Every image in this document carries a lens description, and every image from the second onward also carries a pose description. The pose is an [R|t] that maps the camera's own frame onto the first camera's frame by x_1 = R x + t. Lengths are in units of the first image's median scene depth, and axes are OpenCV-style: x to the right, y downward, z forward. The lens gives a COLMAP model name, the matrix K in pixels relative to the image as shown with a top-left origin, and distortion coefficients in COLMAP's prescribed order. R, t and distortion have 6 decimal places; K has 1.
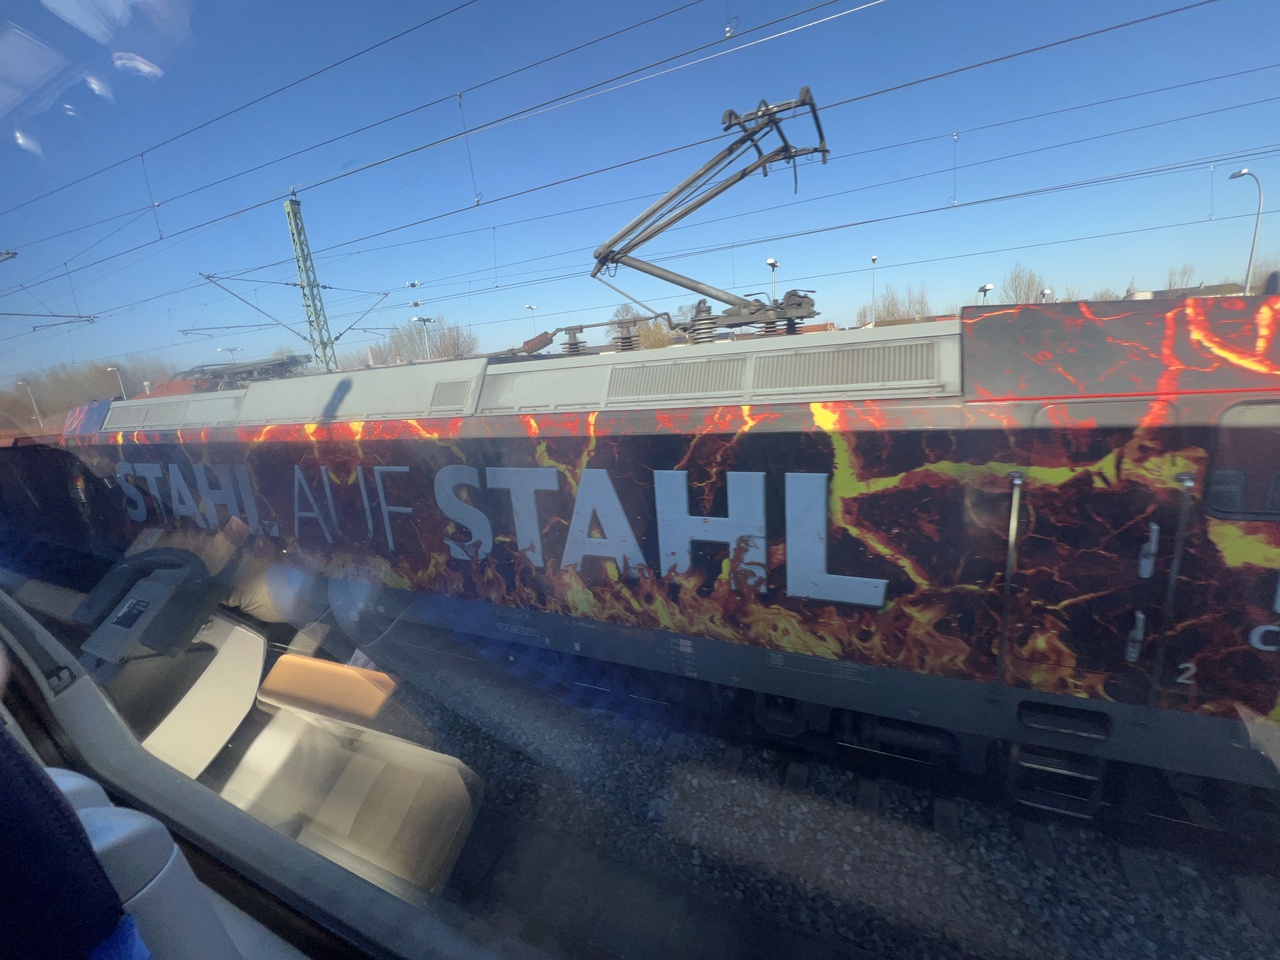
lens RADIAL K [[514.6, 0, 640.0], [0, 514.6, 480.0], [0, 0, 1]] dist [-0.000981, 0.000846]
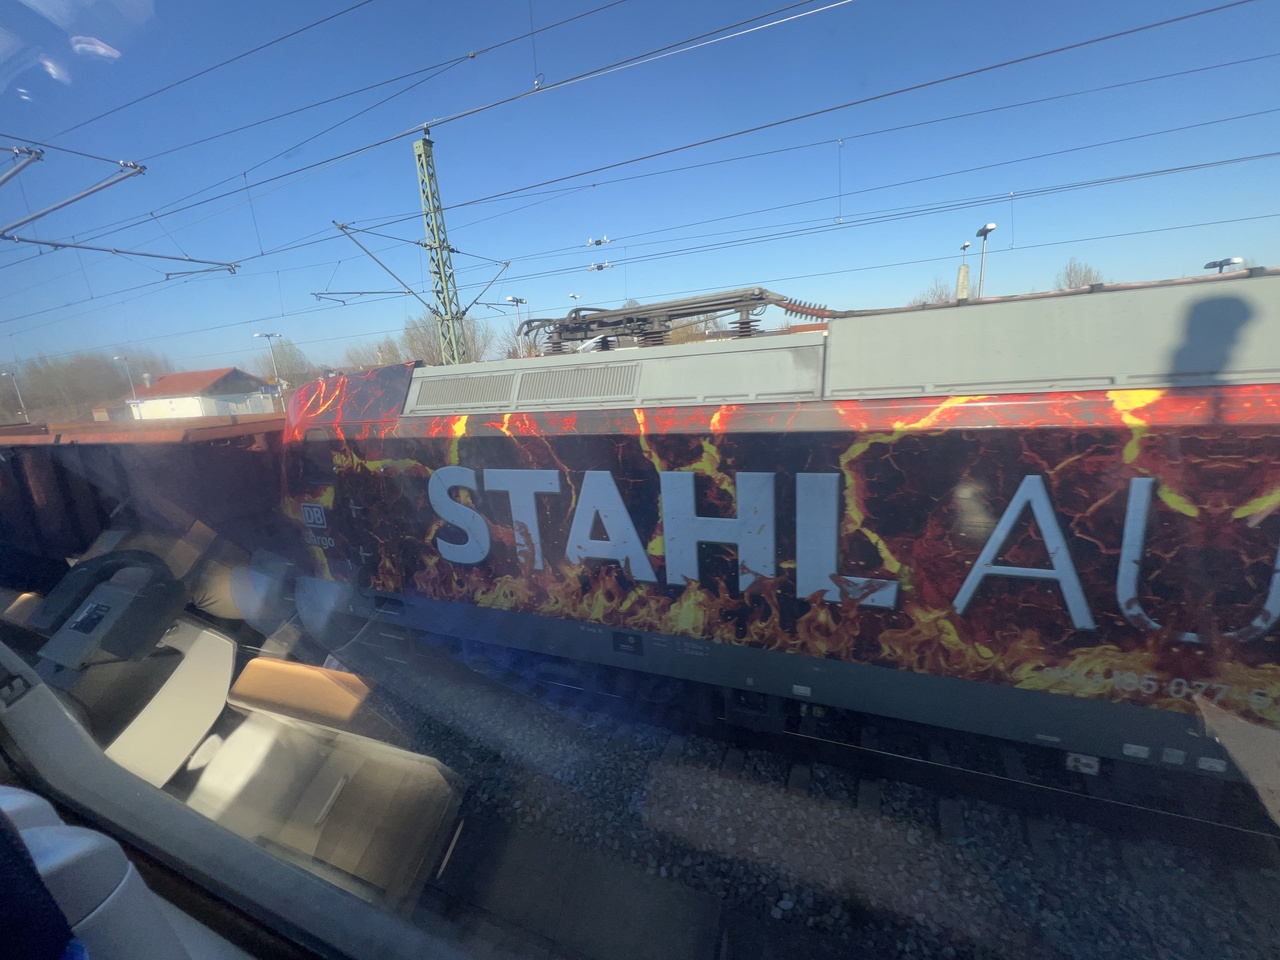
lens RADIAL K [[514.5, 0, 639.7], [0, 514.5, 478.8], [0, 0, 1]] dist [0.000394, 0.000507]
pose [[0.999348, -0.000655, 0.036086, -1.439723], [0.000685, 0.999999, -0.000823, -0.034331], [-0.036085, 0.000847, 0.999348, 0.696235]]
